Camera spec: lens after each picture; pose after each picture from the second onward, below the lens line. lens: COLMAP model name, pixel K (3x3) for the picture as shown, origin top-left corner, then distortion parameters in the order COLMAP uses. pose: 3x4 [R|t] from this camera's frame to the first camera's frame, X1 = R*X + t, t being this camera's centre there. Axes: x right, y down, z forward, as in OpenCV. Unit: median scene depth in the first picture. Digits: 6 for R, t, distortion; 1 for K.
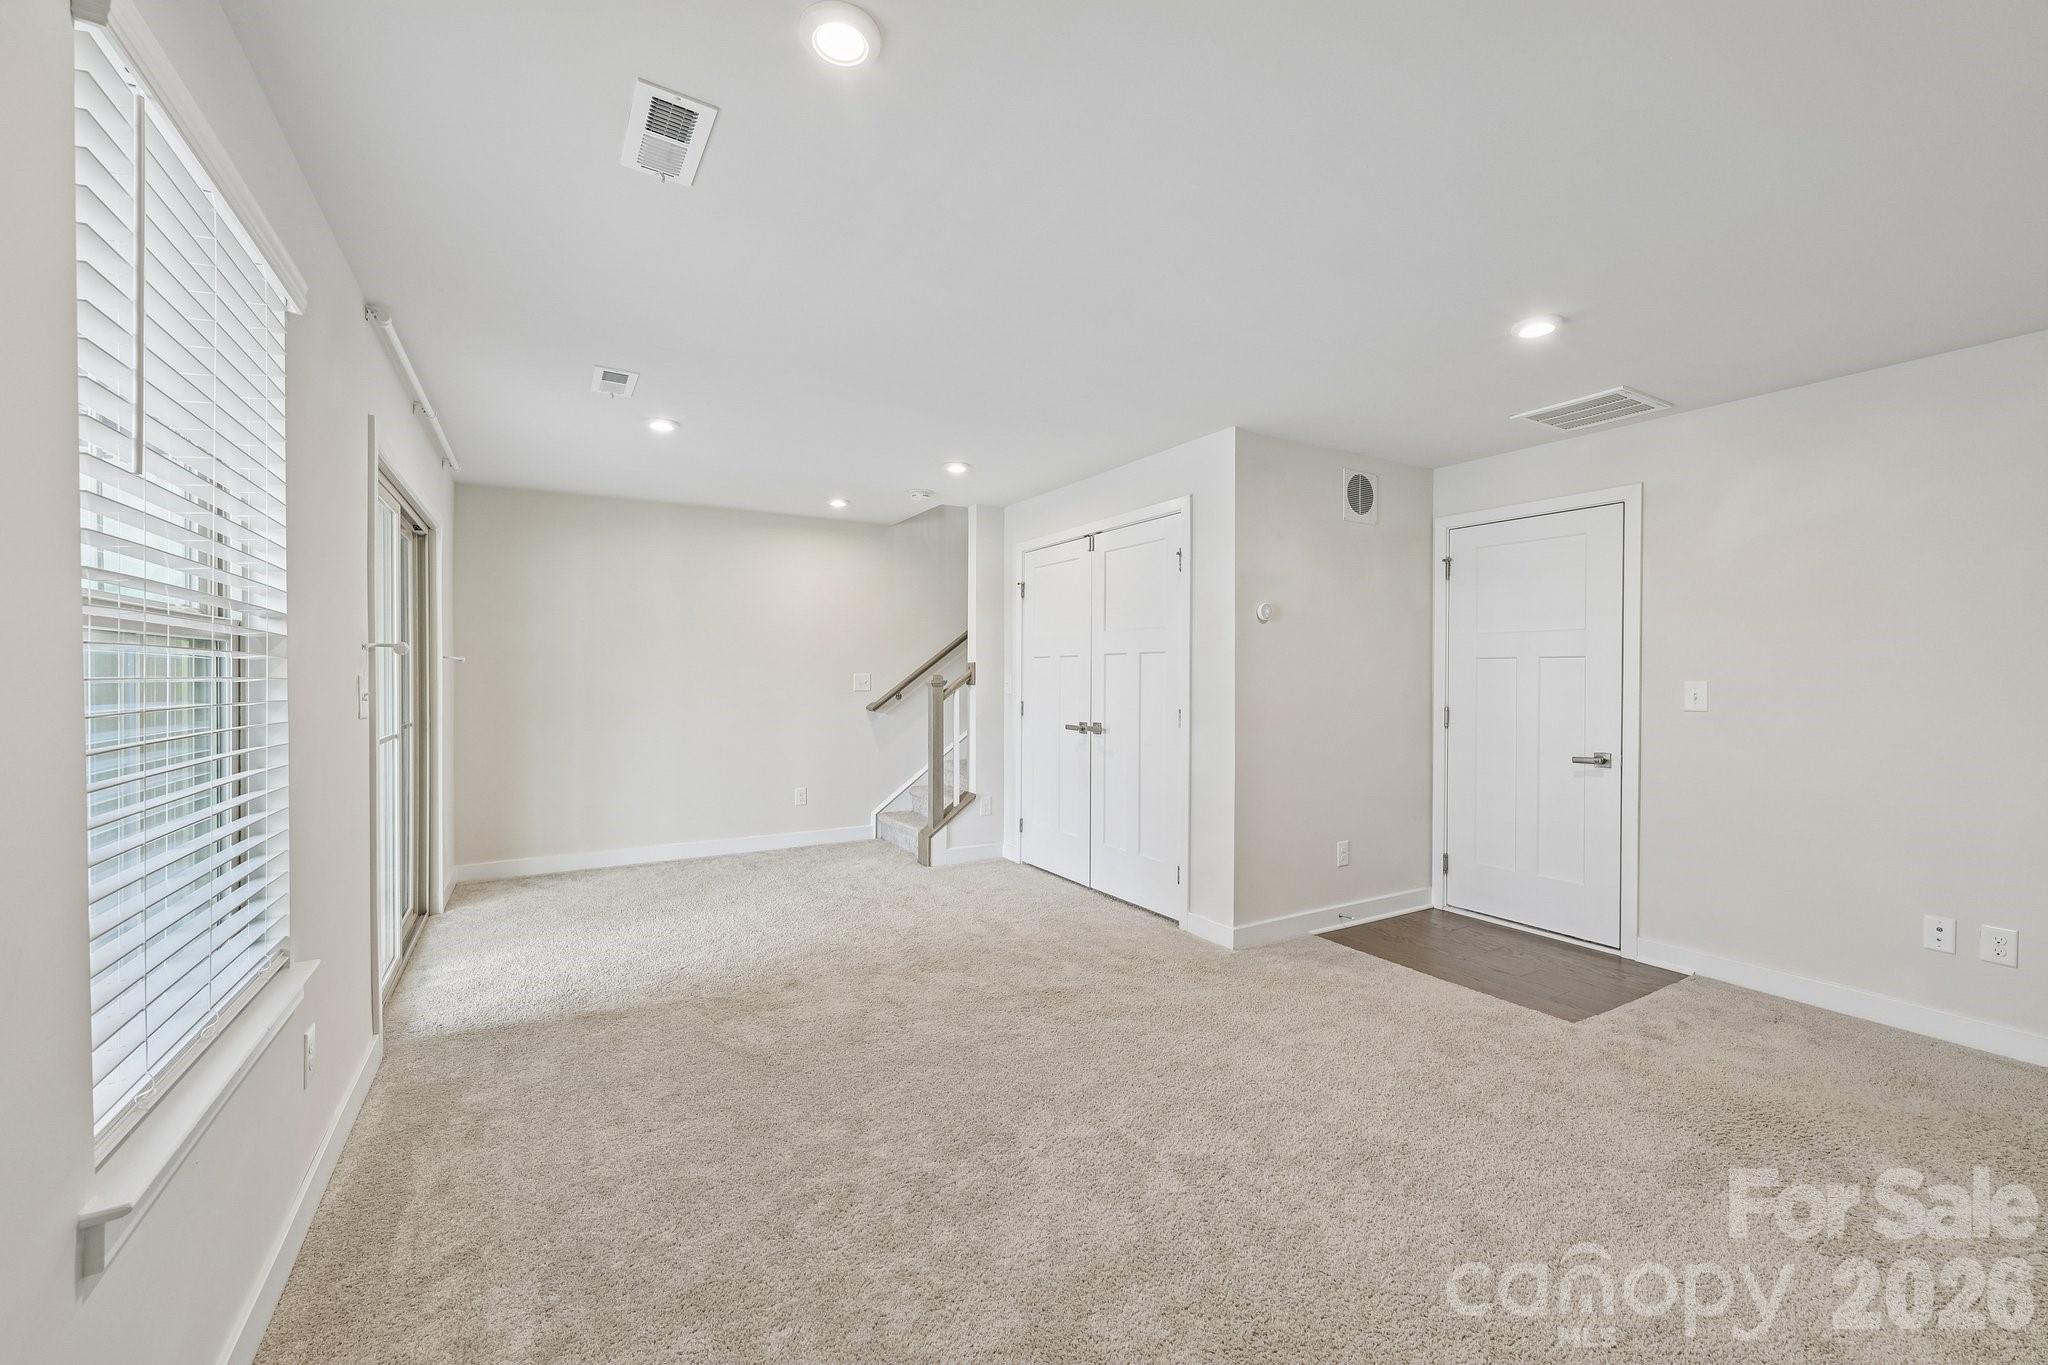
lens RADIAL K [[810.1, 0, 1010.2], [0, 810.1, 677.6], [0, 0, 1]] dist [0.000713, -0.000495]
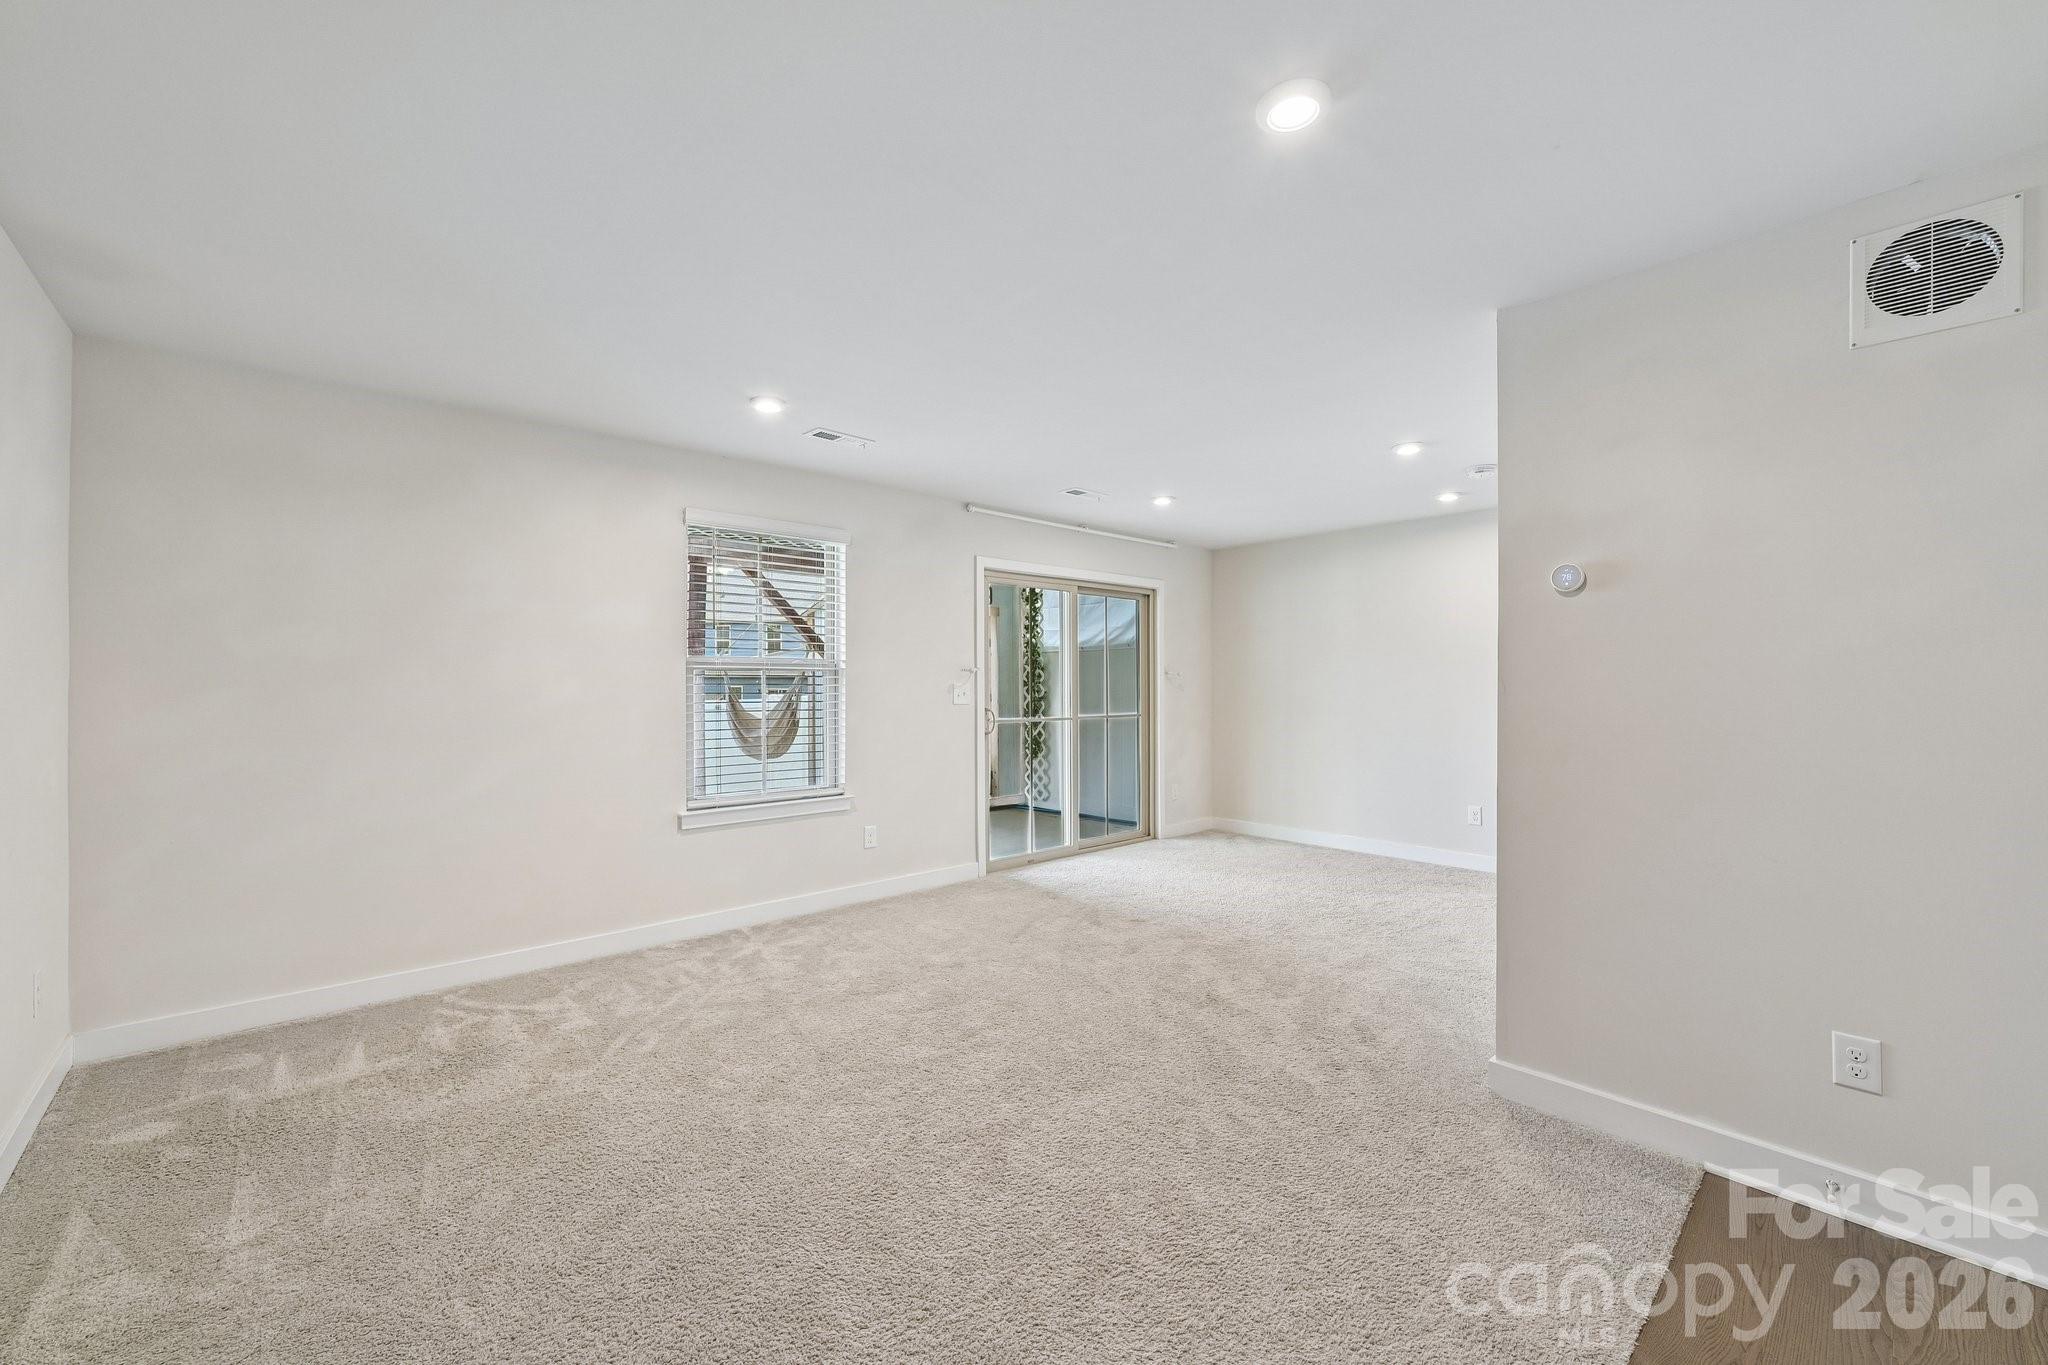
lens RADIAL K [[810.1, 0, 1017.0], [0, 810.1, 690.4], [0, 0, 1]] dist [0.000713, -0.000495]
pose [[0.213259, 0.008762, -0.976957, 0.796241], [-0.003065, 0.999961, 0.008299, -0.001814], [0.976991, 0.001225, 0.213277, 0.442378]]
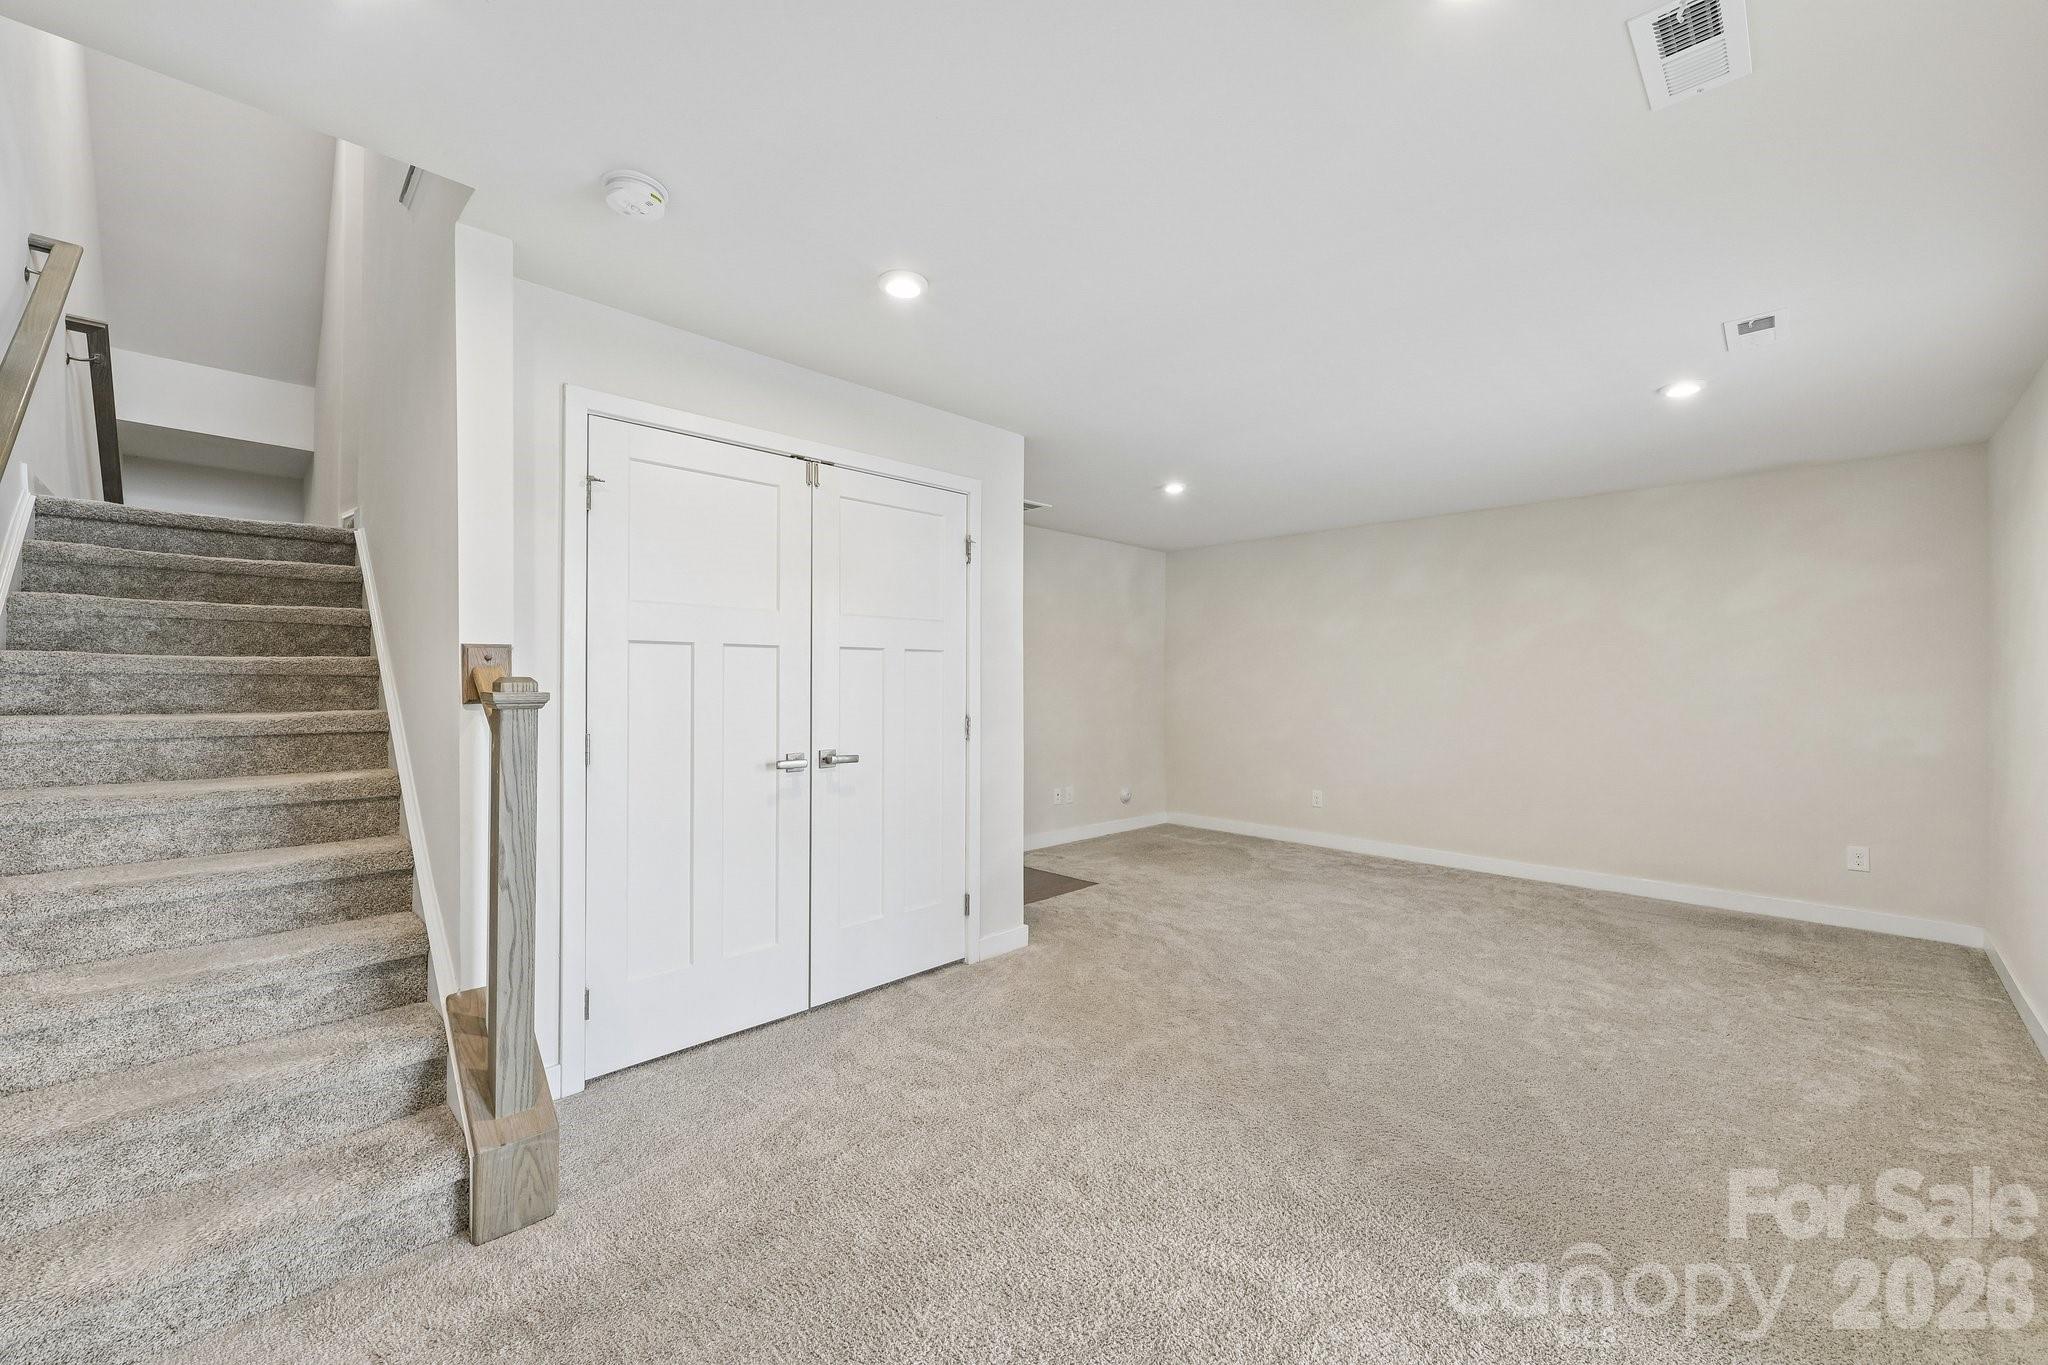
lens RADIAL K [[810.1, 0, 1028.3], [0, 810.1, 677.3], [0, 0, 1]] dist [0.000713, -0.000495]
pose [[-0.268997, -0.000526, 0.963141, -0.670070], [-0.001069, 0.999999, 0.000247, -0.005023], [-0.963140, -0.000963, -0.268998, 1.189227]]
